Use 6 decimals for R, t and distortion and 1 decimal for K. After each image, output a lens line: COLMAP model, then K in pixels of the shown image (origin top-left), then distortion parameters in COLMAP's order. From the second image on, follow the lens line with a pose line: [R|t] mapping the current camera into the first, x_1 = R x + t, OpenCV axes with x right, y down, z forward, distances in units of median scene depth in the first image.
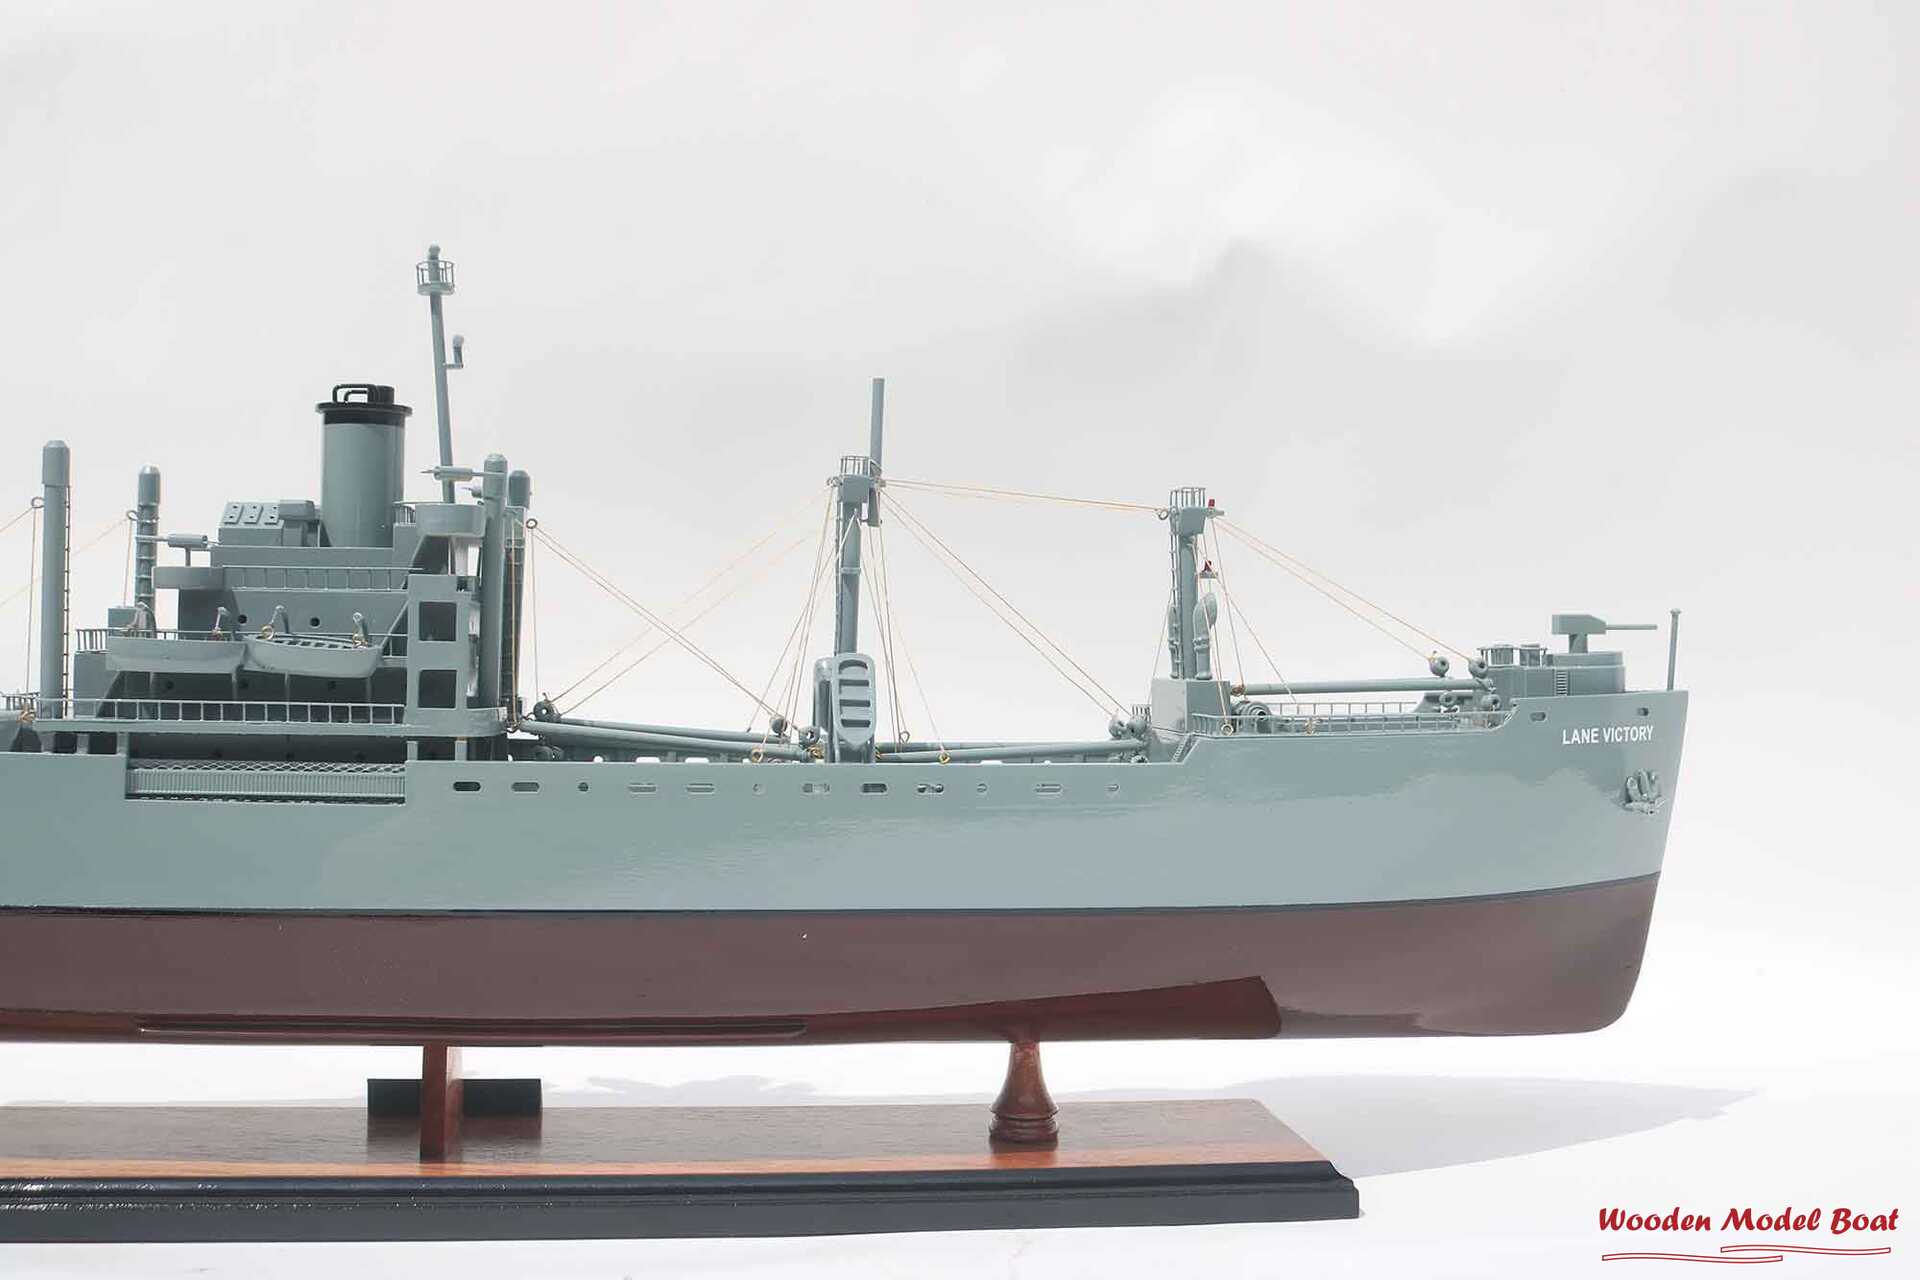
lens RADIAL K [[1919.6, 0, 960.0], [0, 1919.6, 640.0], [0, 0, 1]] dist [-0.112120, 0.091931]
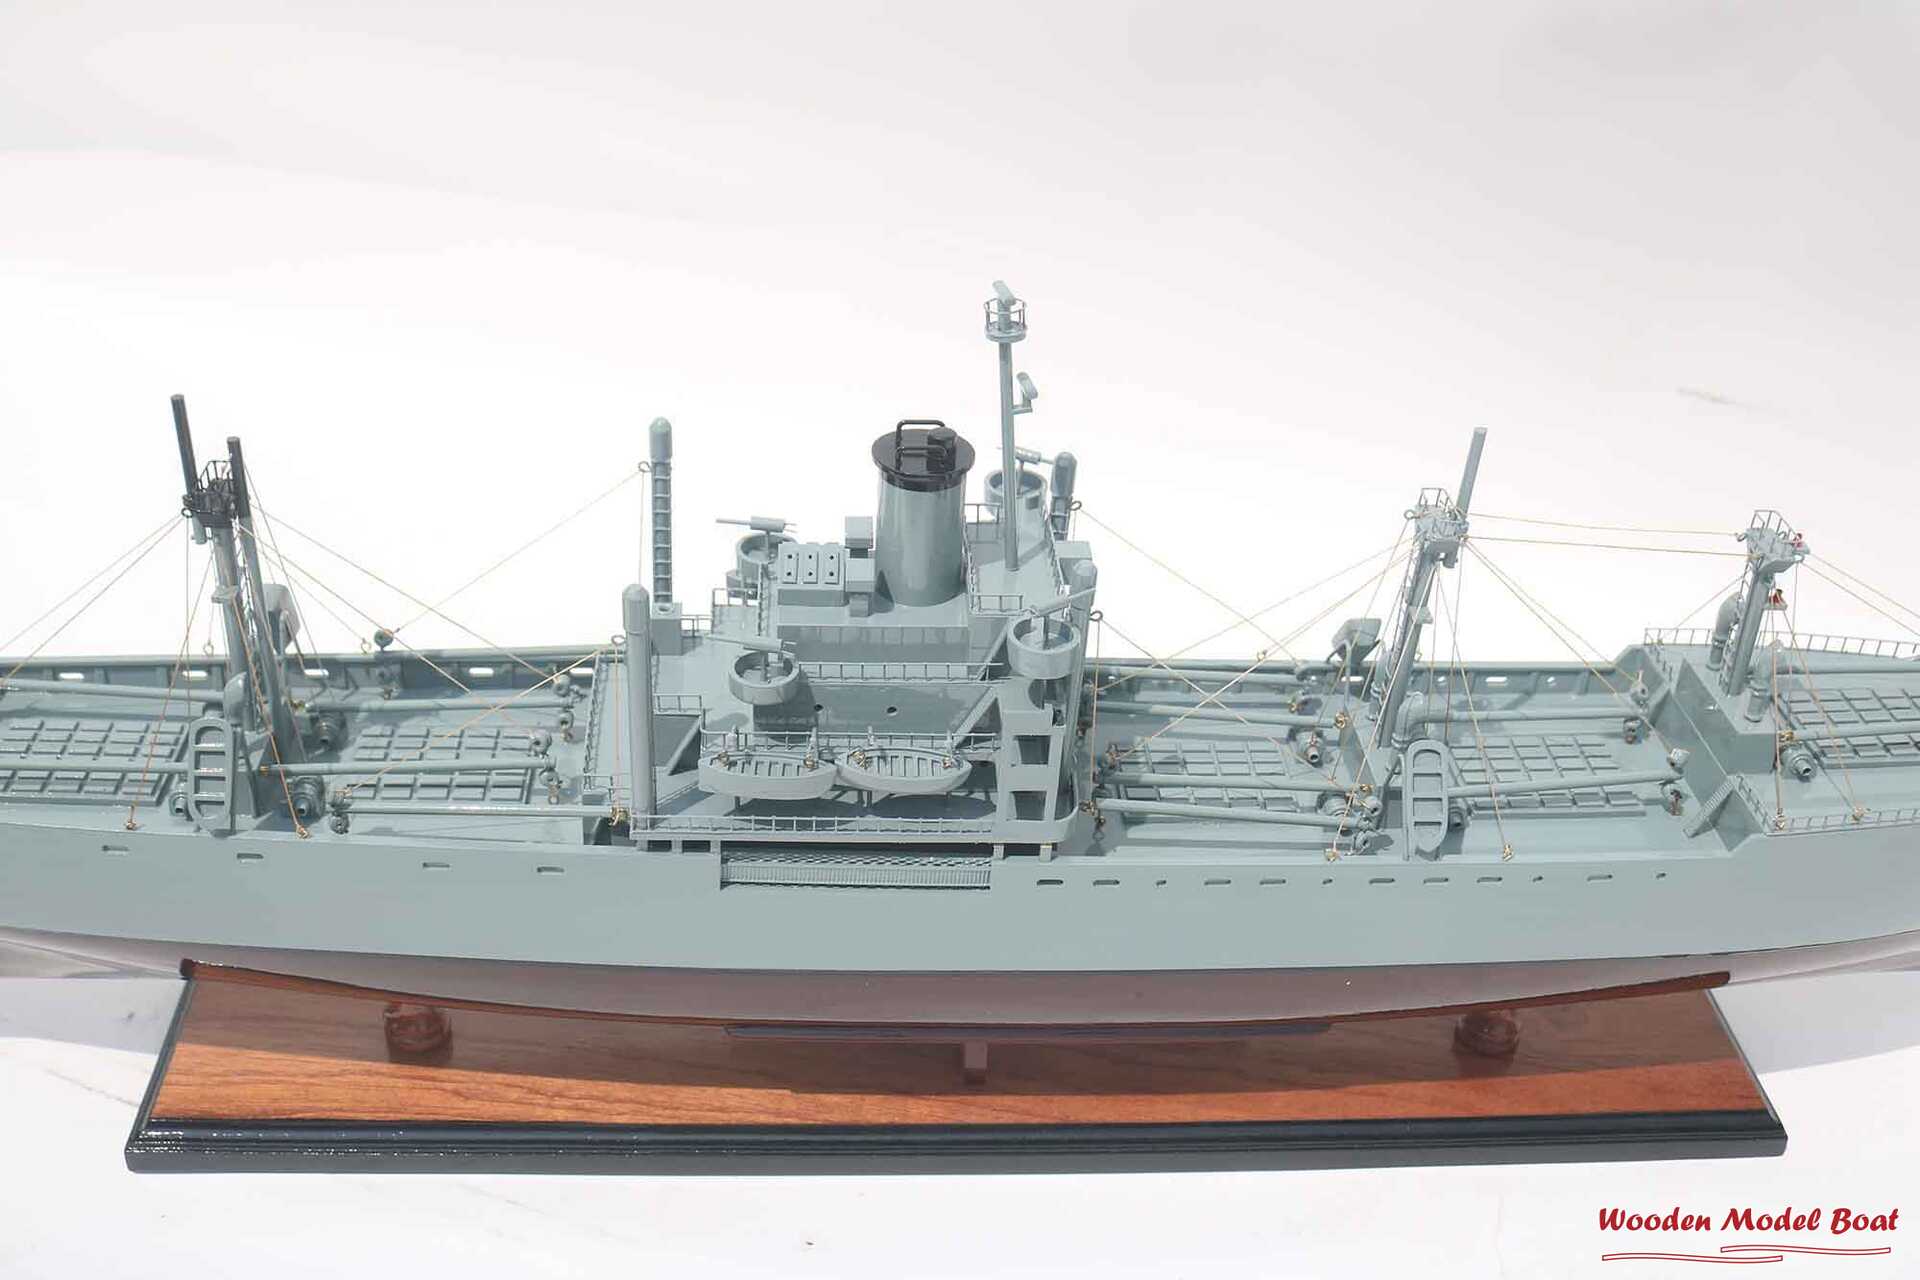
lens RADIAL K [[1919.6, 0, 960.0], [0, 1919.6, 640.0], [0, 0, 1]] dist [-0.112120, 0.091931]
pose [[0.997204, 0.066534, -0.034033, -0.251093], [-0.040504, 0.863879, 0.502067, -0.494900], [0.062805, -0.499285, 0.864159, 0.149859]]
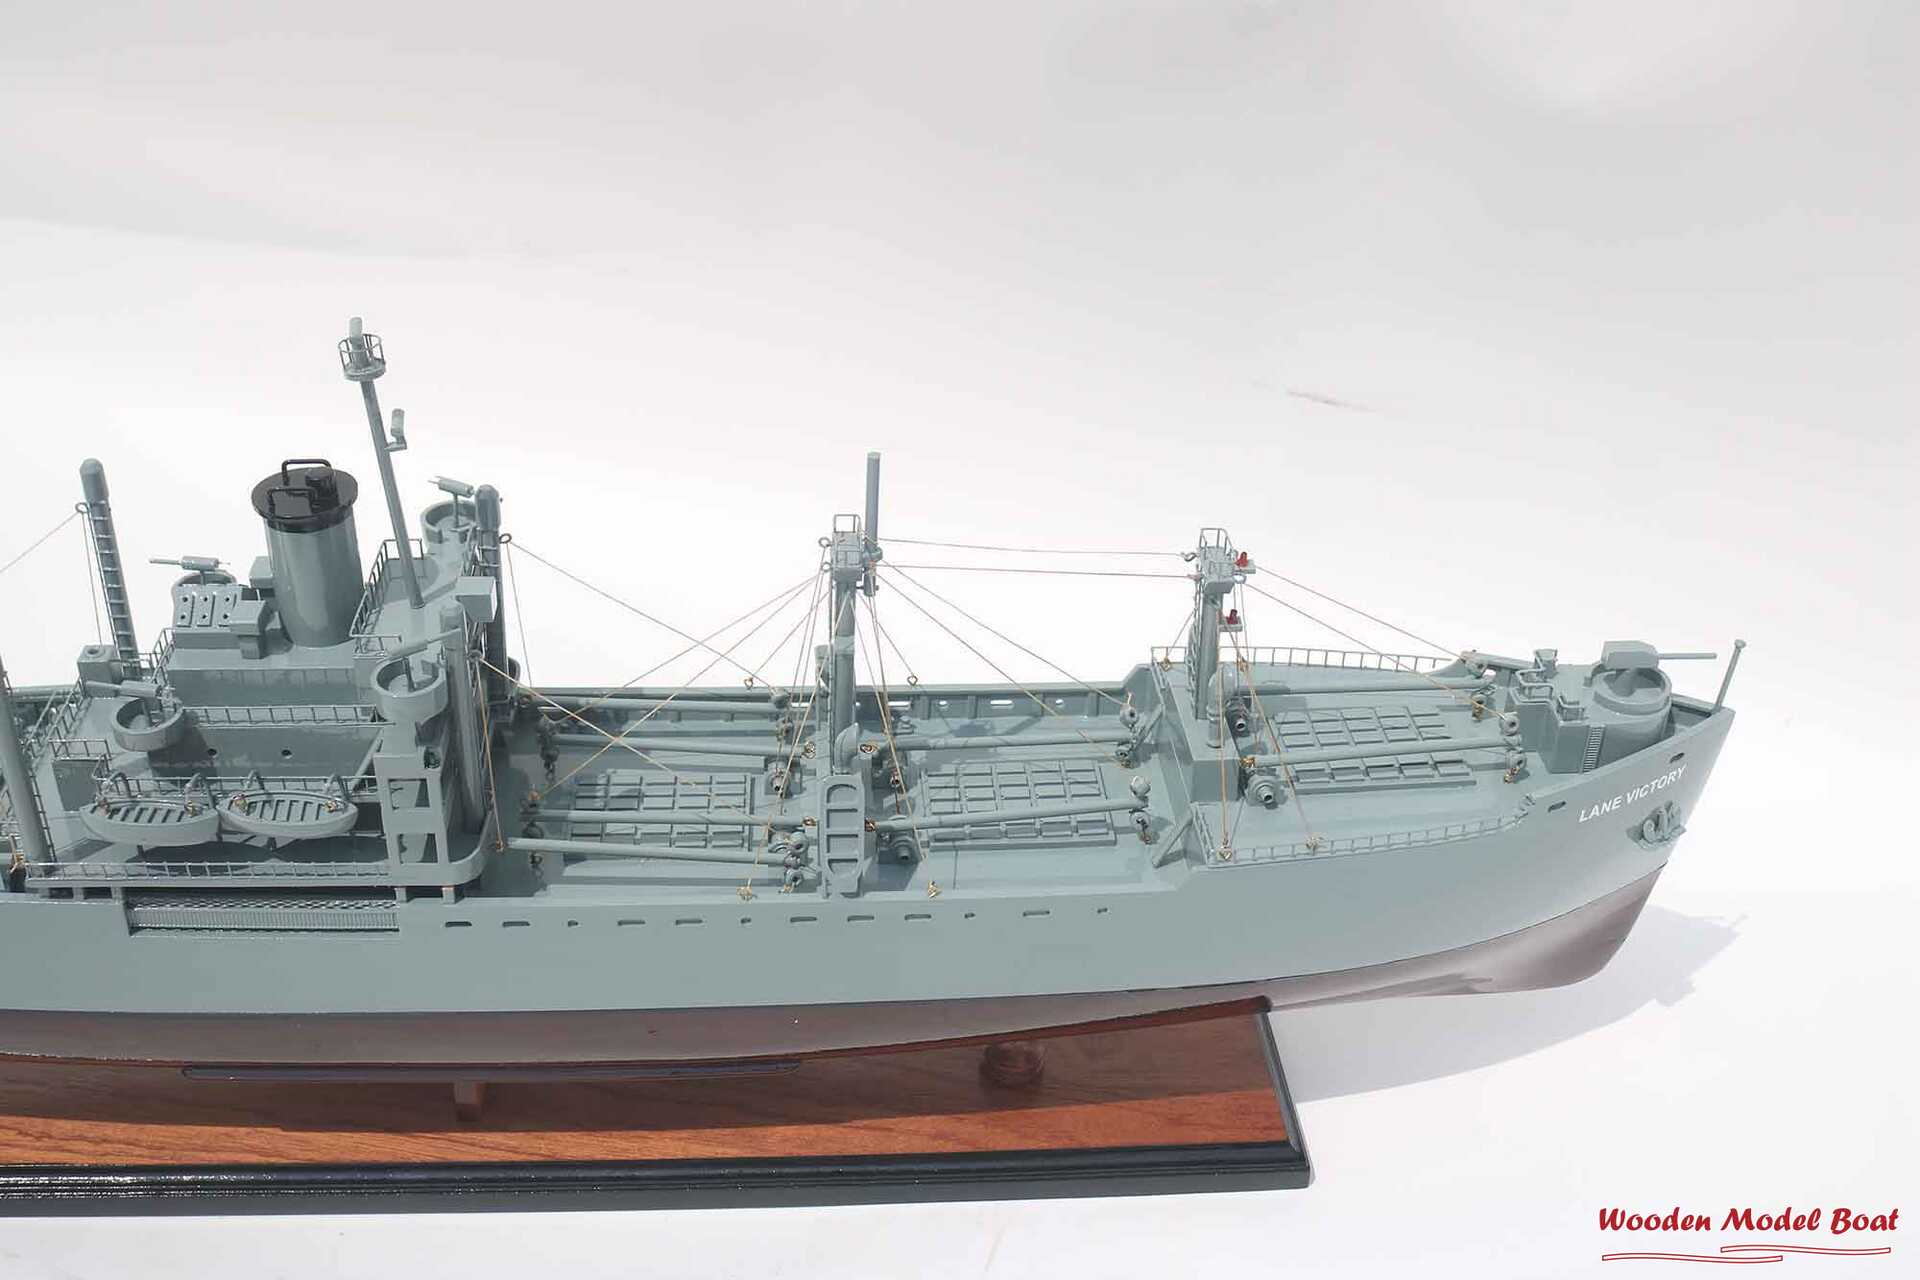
lens RADIAL K [[1919.6, 0, 960.0], [0, 1919.6, 640.0], [0, 0, 1]] dist [-0.112120, 0.091931]
pose [[0.998065, 0.048586, -0.038803, 0.035422], [-0.022003, 0.859636, 0.510433, -0.514669], [0.058156, -0.508592, 0.859041, 0.198869]]
